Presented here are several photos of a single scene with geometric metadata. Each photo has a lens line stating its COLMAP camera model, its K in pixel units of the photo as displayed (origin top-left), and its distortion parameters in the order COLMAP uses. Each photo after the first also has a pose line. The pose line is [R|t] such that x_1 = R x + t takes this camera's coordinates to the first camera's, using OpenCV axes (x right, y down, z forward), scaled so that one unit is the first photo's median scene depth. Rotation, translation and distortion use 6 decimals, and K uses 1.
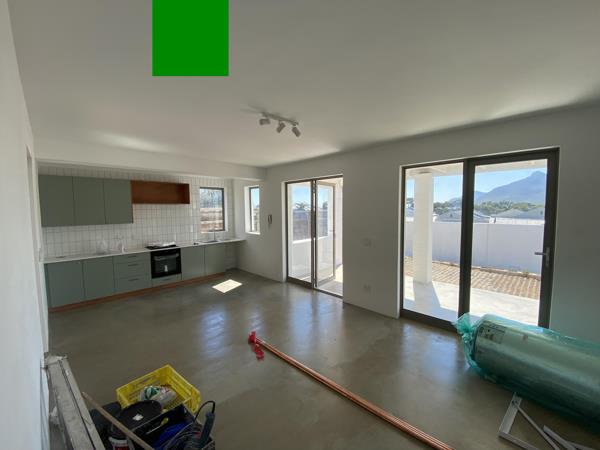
lens RADIAL K [[241.9, 0, 298.9], [0, 241.9, 223.0], [0, 0, 1]] dist [0.018217, -0.018123]
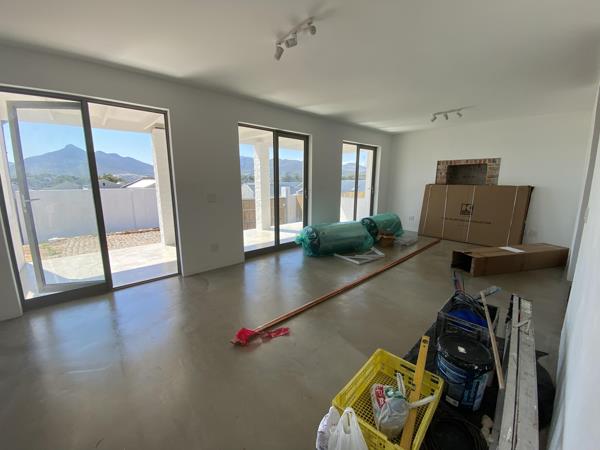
lens RADIAL K [[241.9, 0, 298.9], [0, 241.9, 223.0], [0, 0, 1]] dist [0.018217, -0.018123]
pose [[0.069130, -0.162208, 0.984332, -0.479855], [0.053035, 0.985895, 0.158741, 0.033768], [-0.996197, 0.041230, 0.076757, 0.469166]]
